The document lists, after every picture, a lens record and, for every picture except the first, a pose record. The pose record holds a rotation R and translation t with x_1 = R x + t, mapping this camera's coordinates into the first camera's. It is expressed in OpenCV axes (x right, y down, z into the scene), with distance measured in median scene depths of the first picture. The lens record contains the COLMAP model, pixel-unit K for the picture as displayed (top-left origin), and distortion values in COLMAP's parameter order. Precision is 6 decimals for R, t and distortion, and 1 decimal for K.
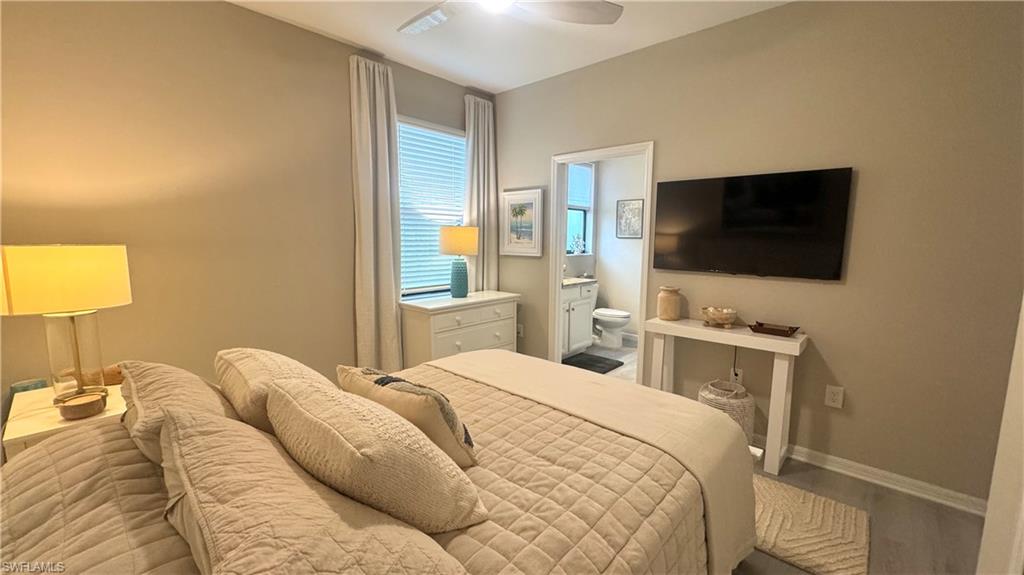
lens RADIAL K [[407.1, 0, 512.0], [0, 407.1, 287.5], [0, 0, 1]] dist [-0.000649, -0.000025]
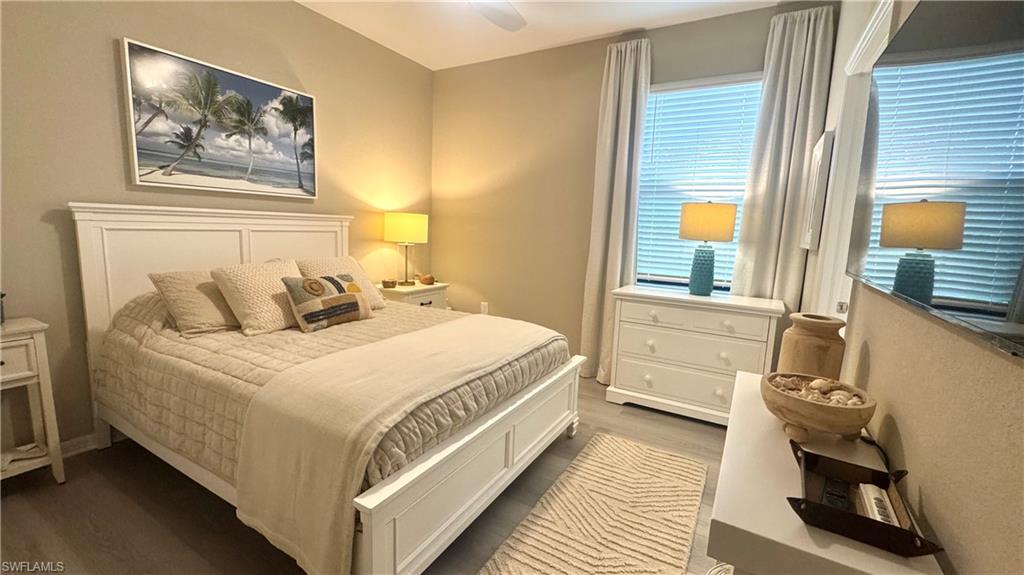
lens RADIAL K [[425.1, 0, 512.0], [0, 425.1, 287.5], [0, 0, 1]] dist [0.001530, 0.000118]
pose [[0.214102, 0.140841, -0.966604, 0.587047], [-0.163655, 0.980736, 0.106651, -0.020506], [0.963004, 0.135355, 0.233027, 0.472757]]
